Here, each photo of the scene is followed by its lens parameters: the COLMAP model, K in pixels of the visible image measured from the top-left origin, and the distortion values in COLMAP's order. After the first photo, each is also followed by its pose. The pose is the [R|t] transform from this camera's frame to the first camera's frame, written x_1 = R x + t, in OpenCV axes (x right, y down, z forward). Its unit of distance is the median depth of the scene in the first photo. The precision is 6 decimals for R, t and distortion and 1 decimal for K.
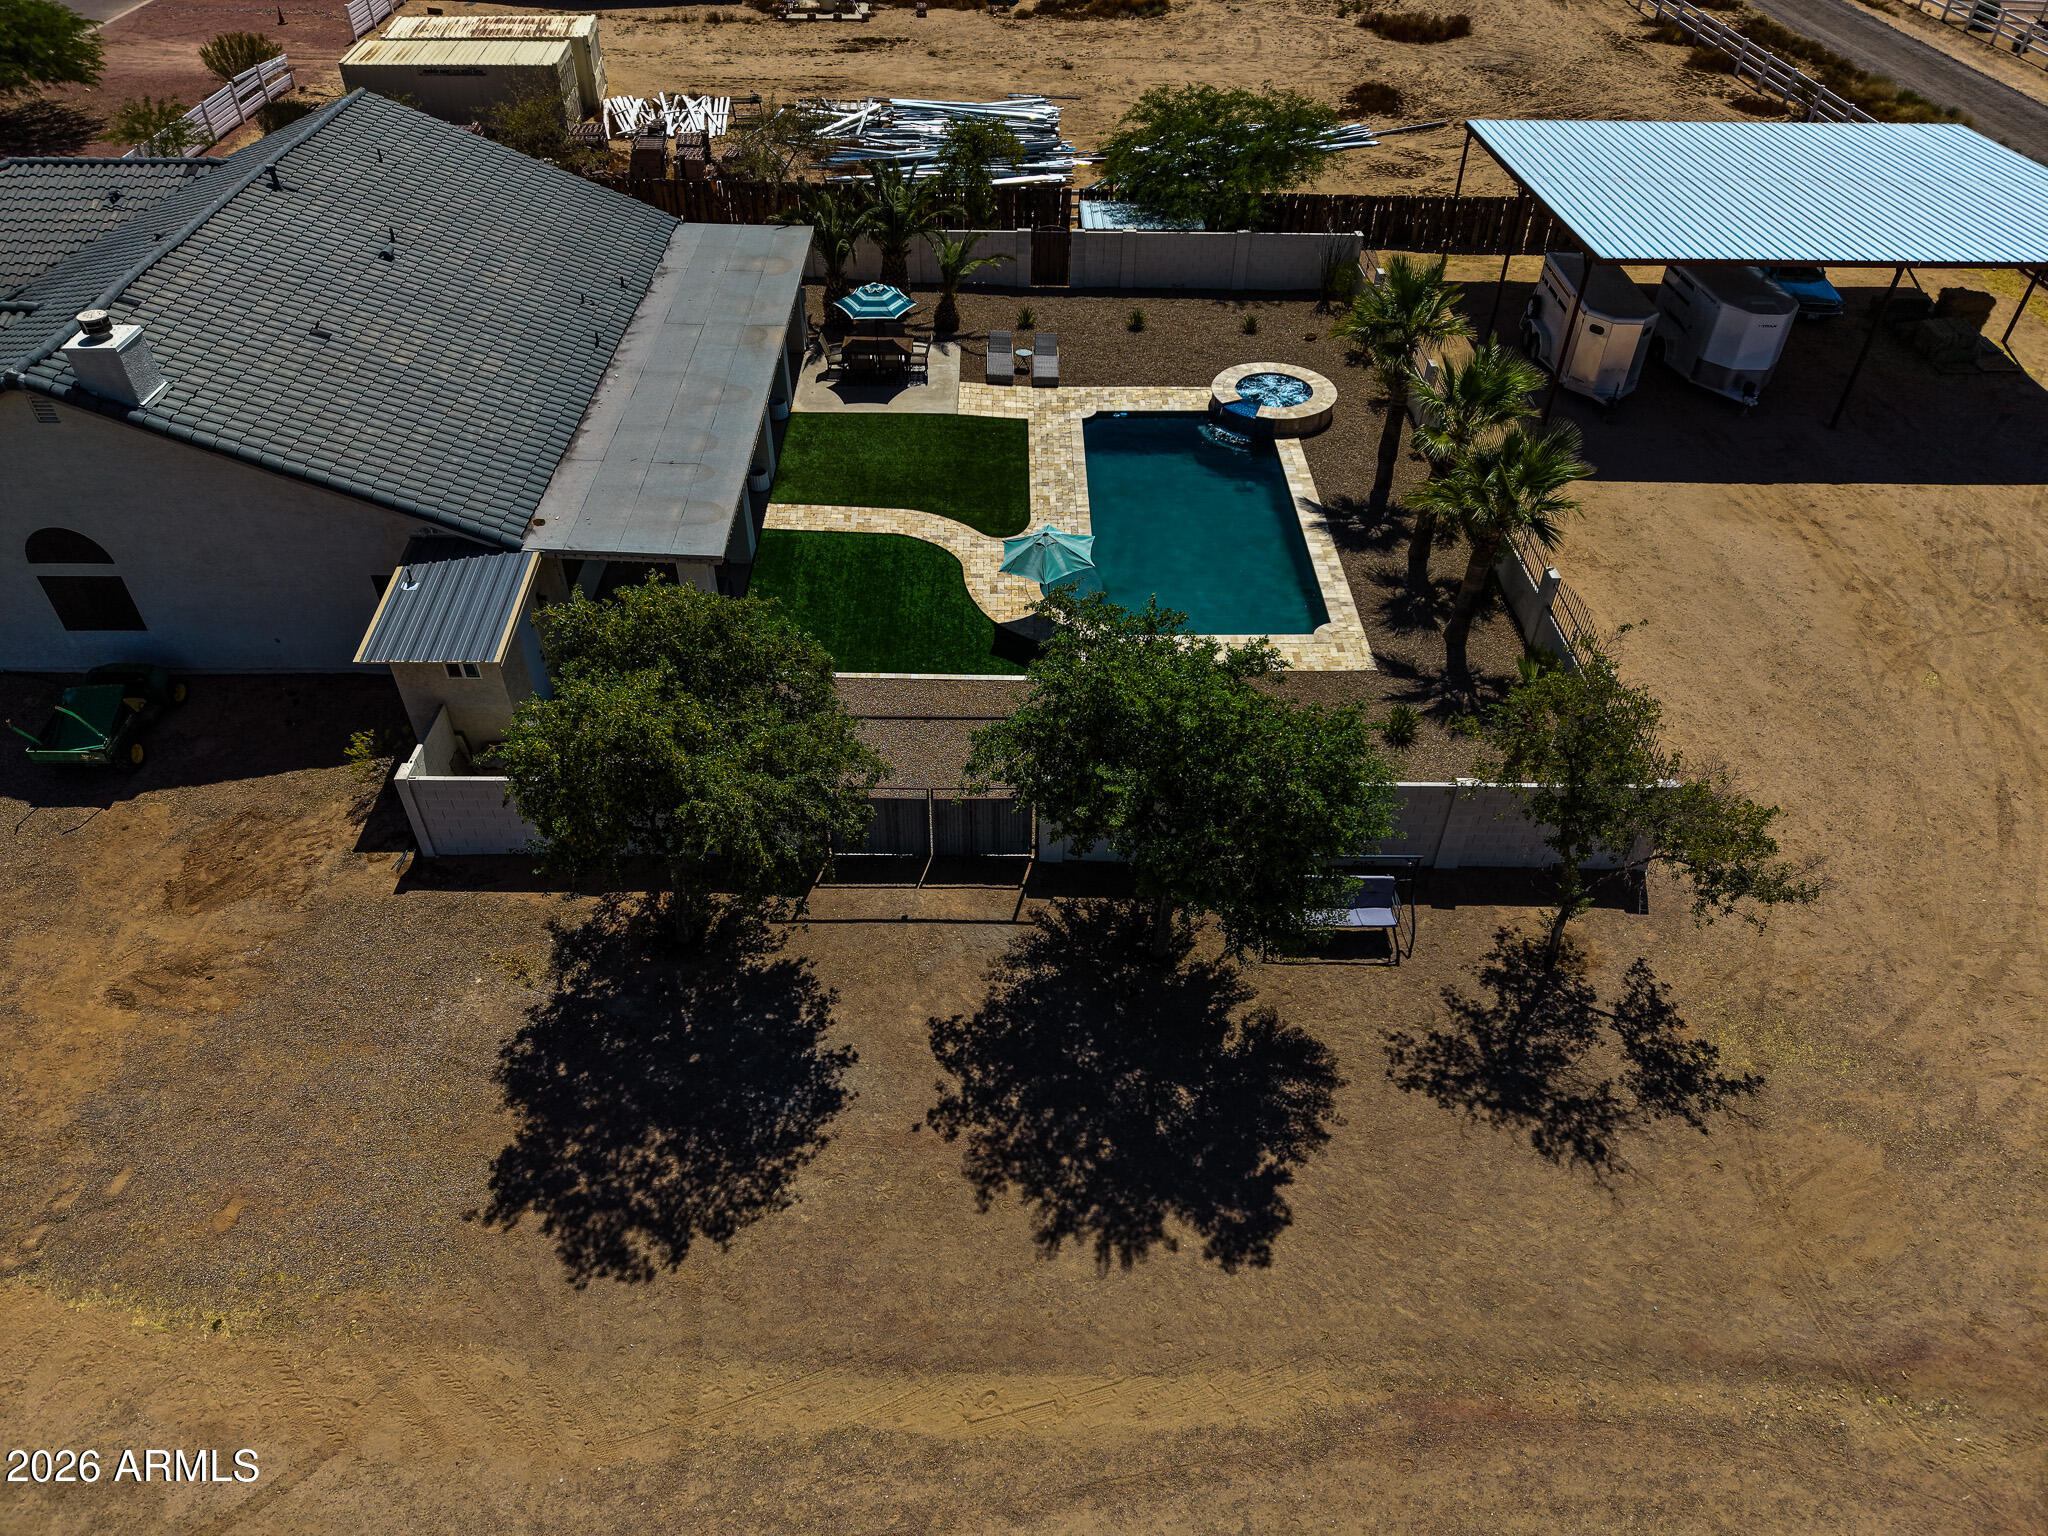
lens RADIAL K [[1366.9, 0, 1024.0], [0, 1366.9, 768.0], [0, 0, 1]] dist [0.029618, -0.029277]
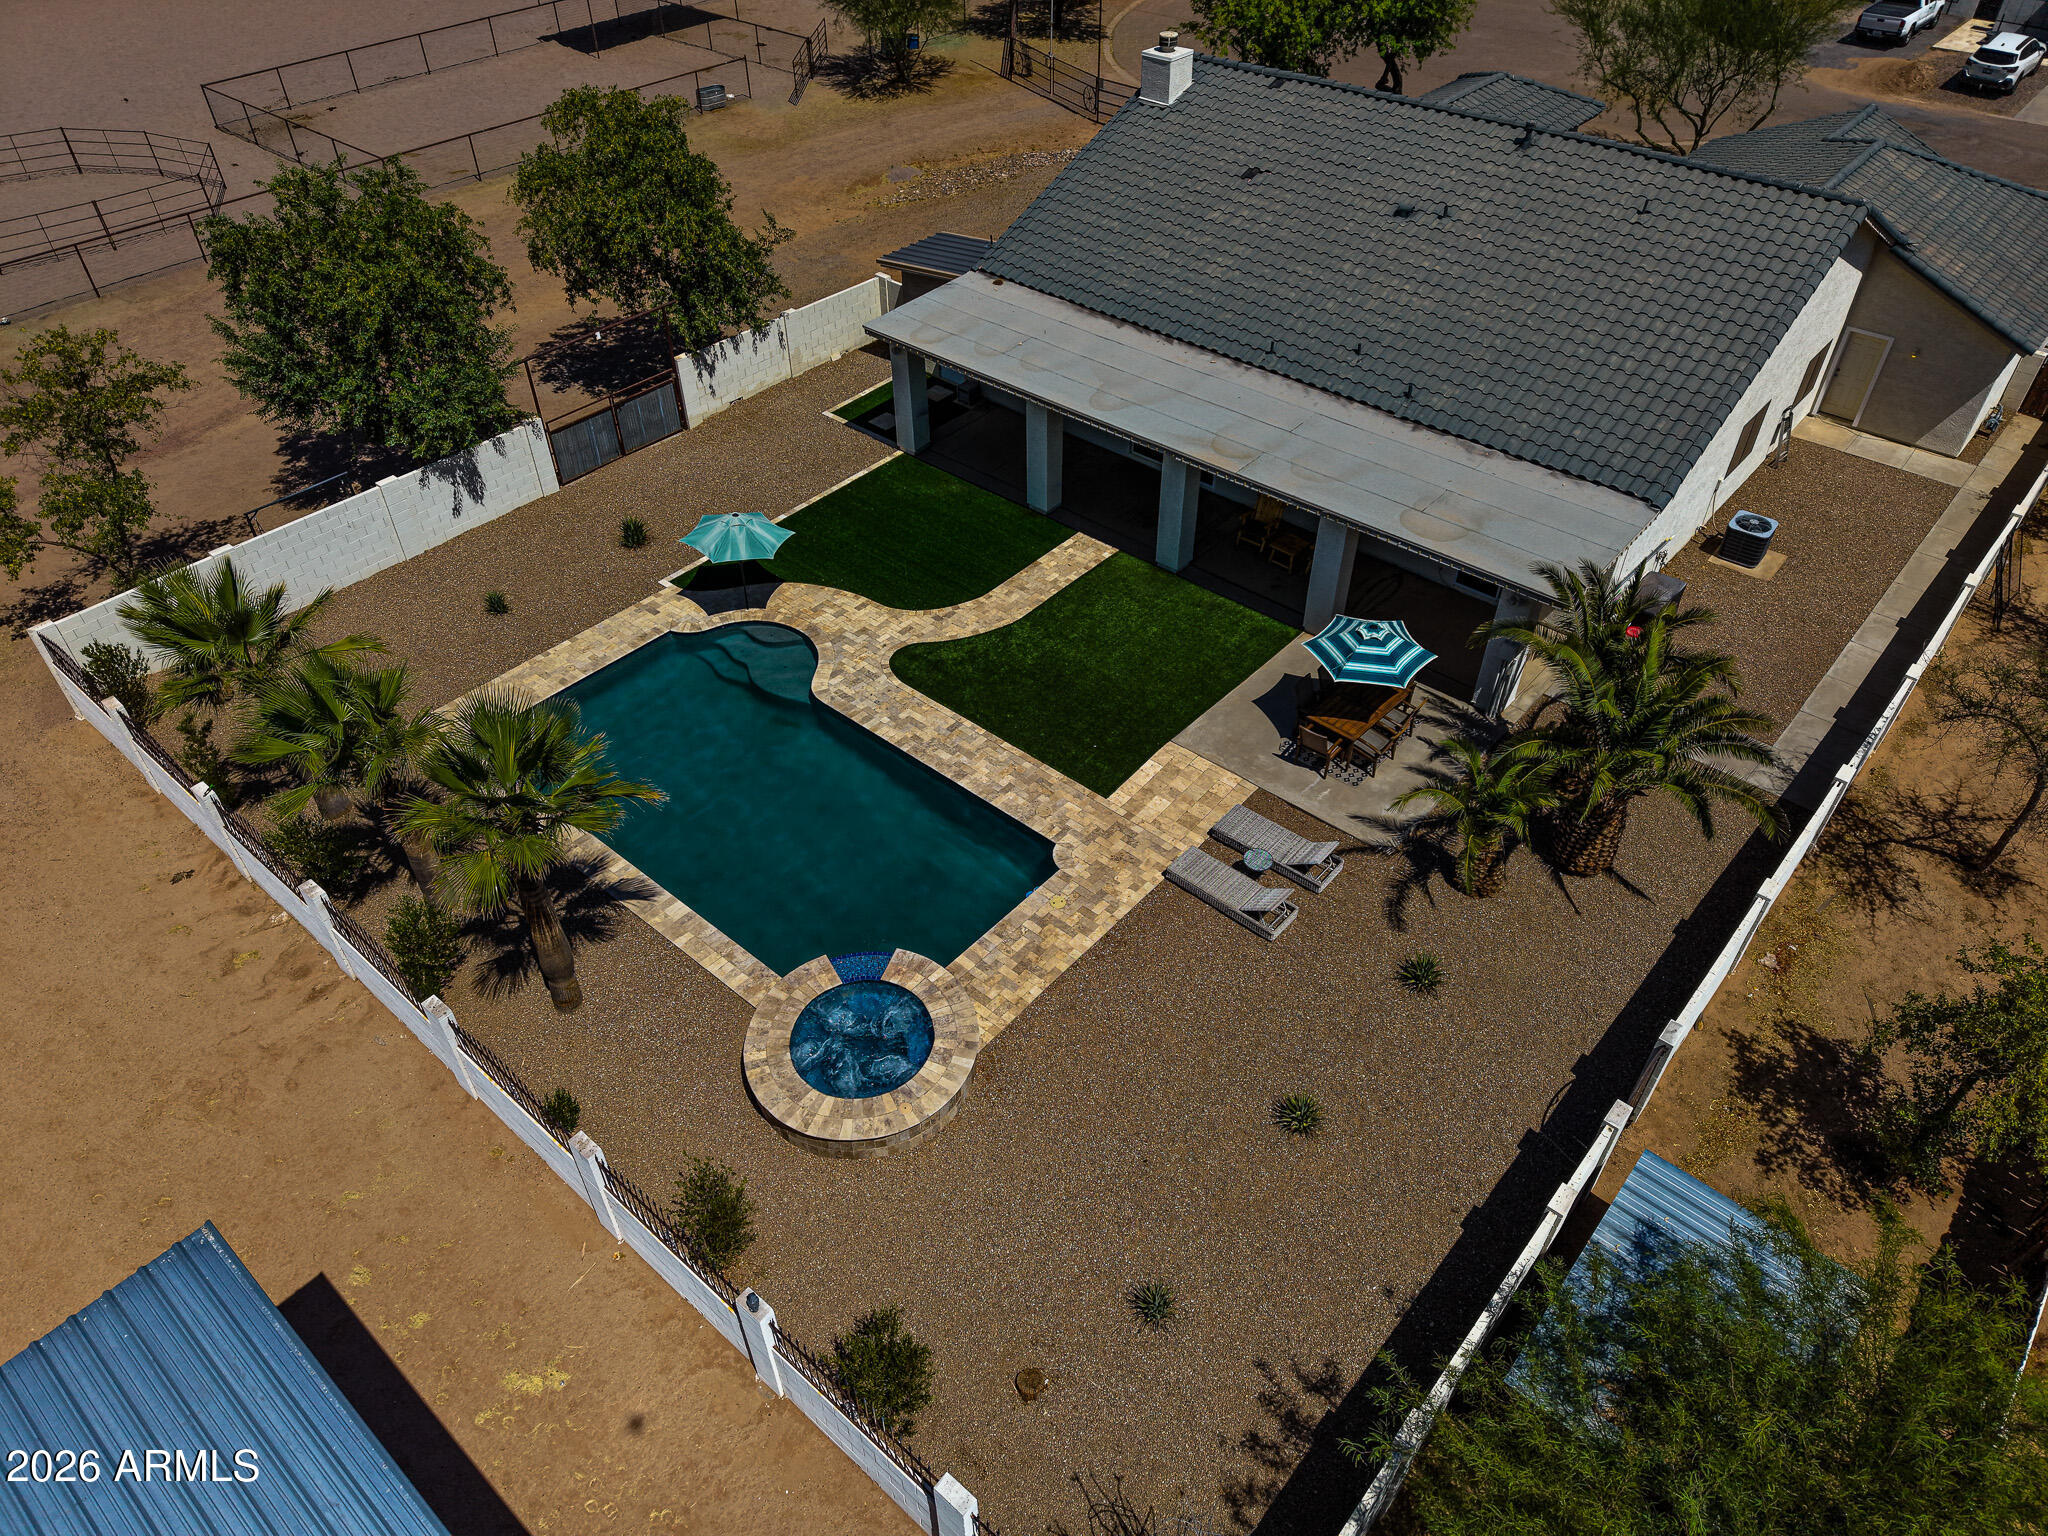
lens RADIAL K [[1366.9, 0, 1024.0], [0, 1366.9, 768.0], [0, 0, 1]] dist [0.029618, -0.029277]
pose [[-0.665910, 0.488827, -0.563570, 0.610706], [-0.493563, 0.277802, 0.824149, -1.215819], [0.559428, 0.826967, 0.056276, 1.449497]]
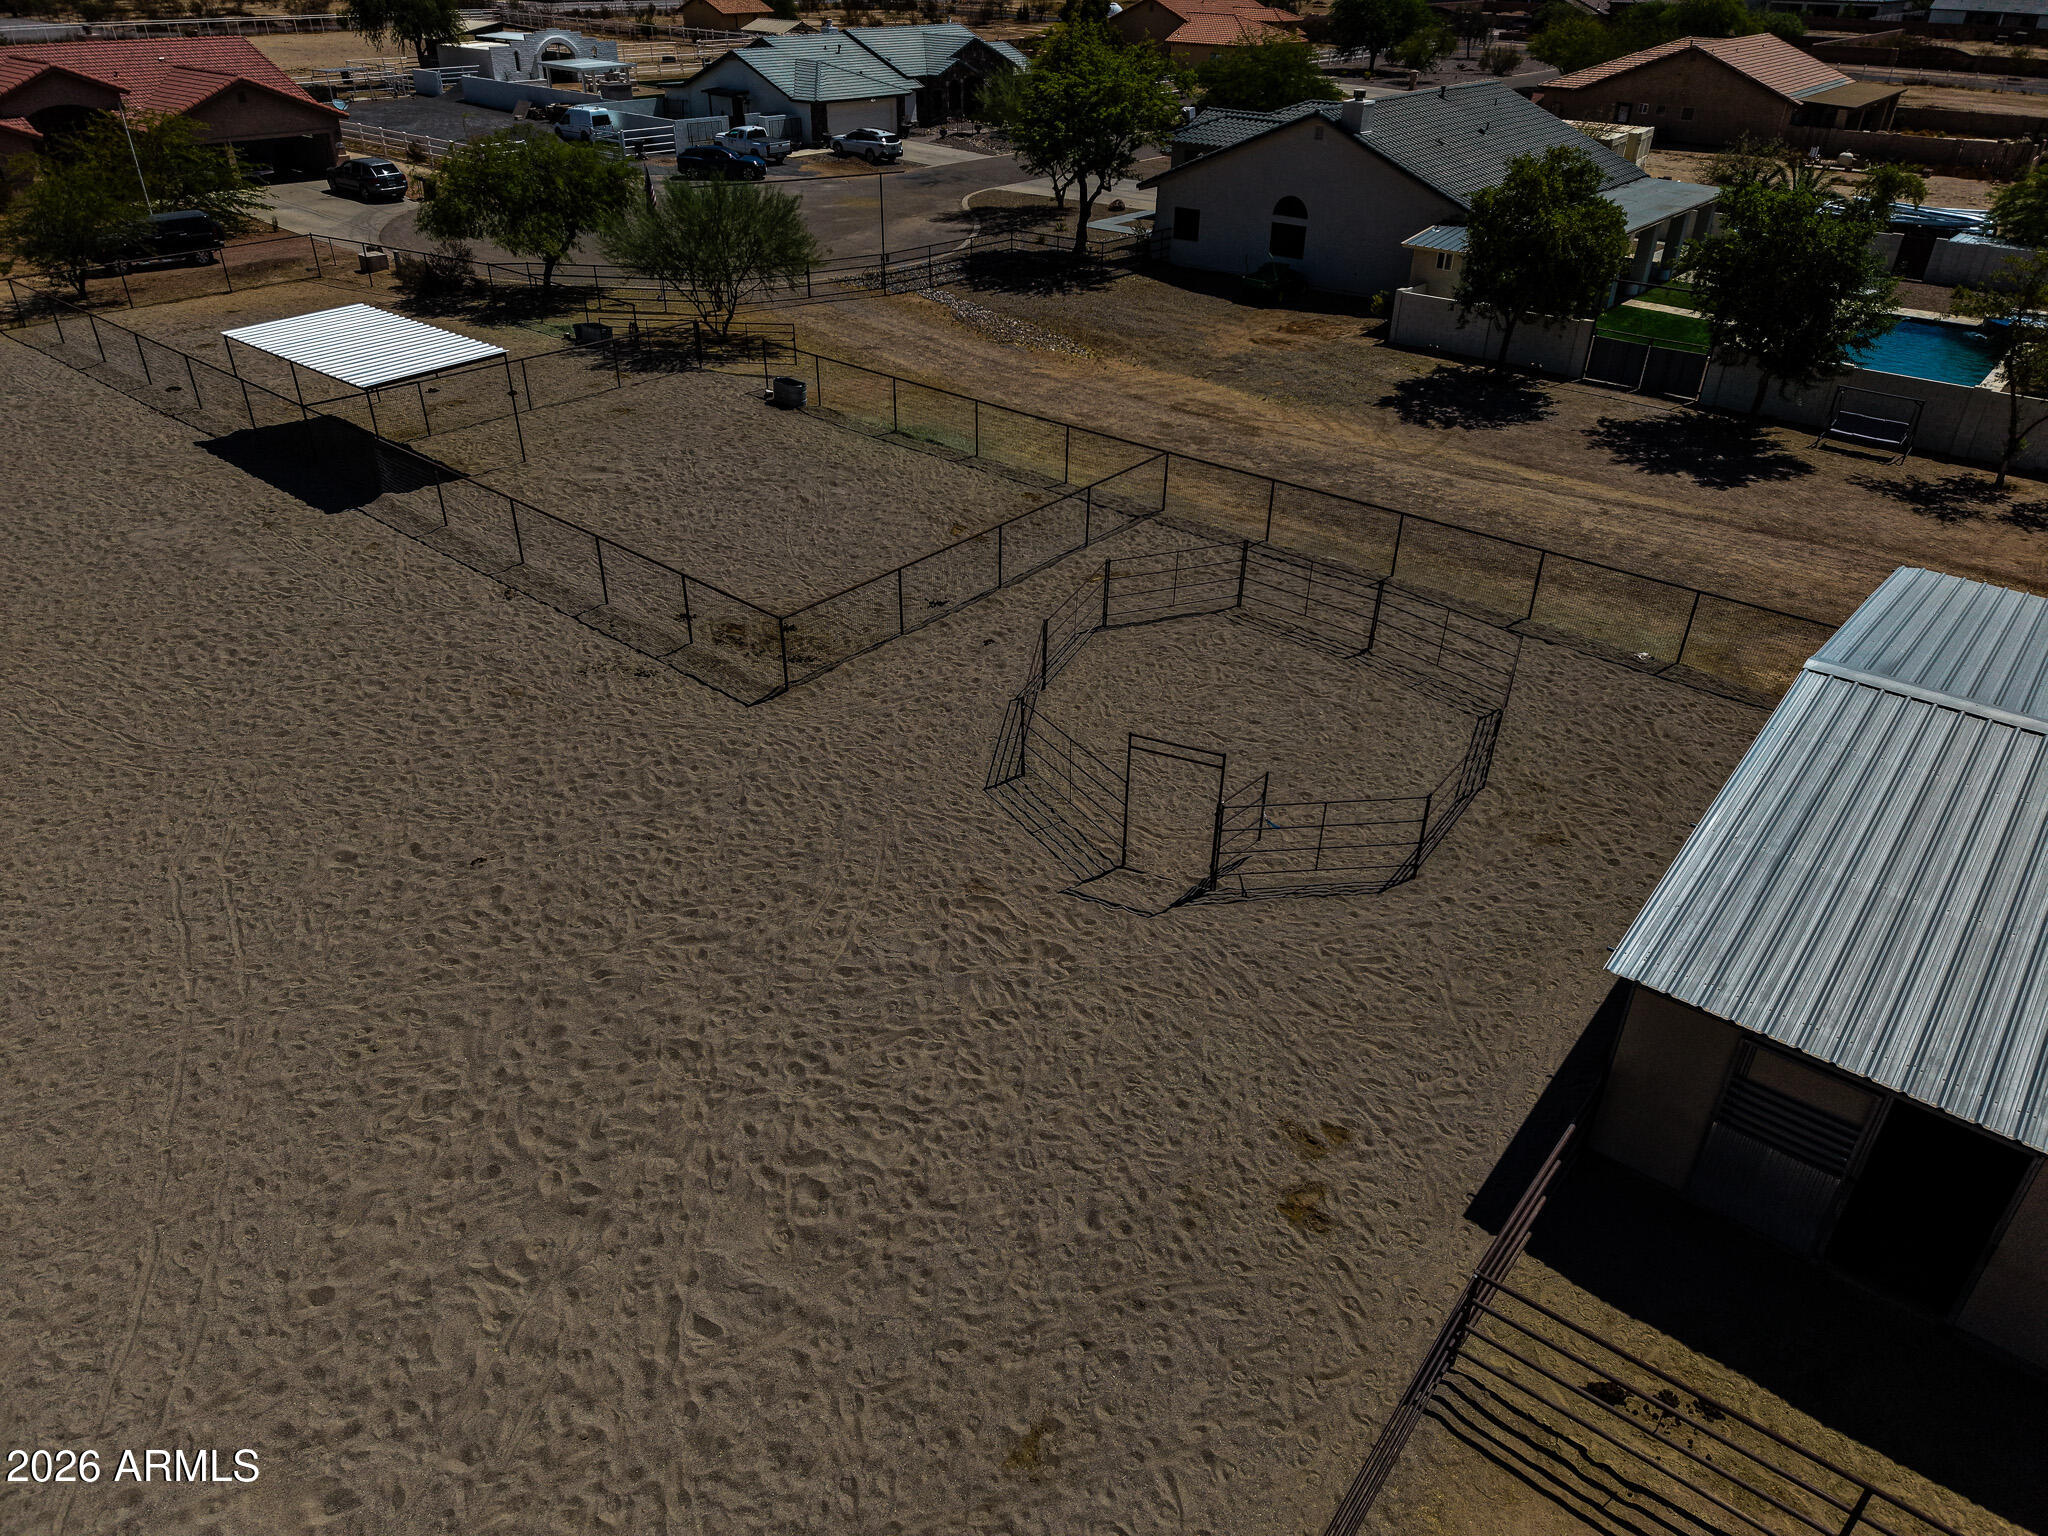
lens RADIAL K [[1366.9, 0, 1024.0], [0, 1366.9, 768.0], [0, 0, 1]] dist [0.029618, -0.029277]
pose [[0.761807, 0.334718, -0.554629, 0.513903], [-0.427484, 0.903038, -0.042185, 0.987009], [0.486731, 0.269232, 0.831028, -0.824789]]
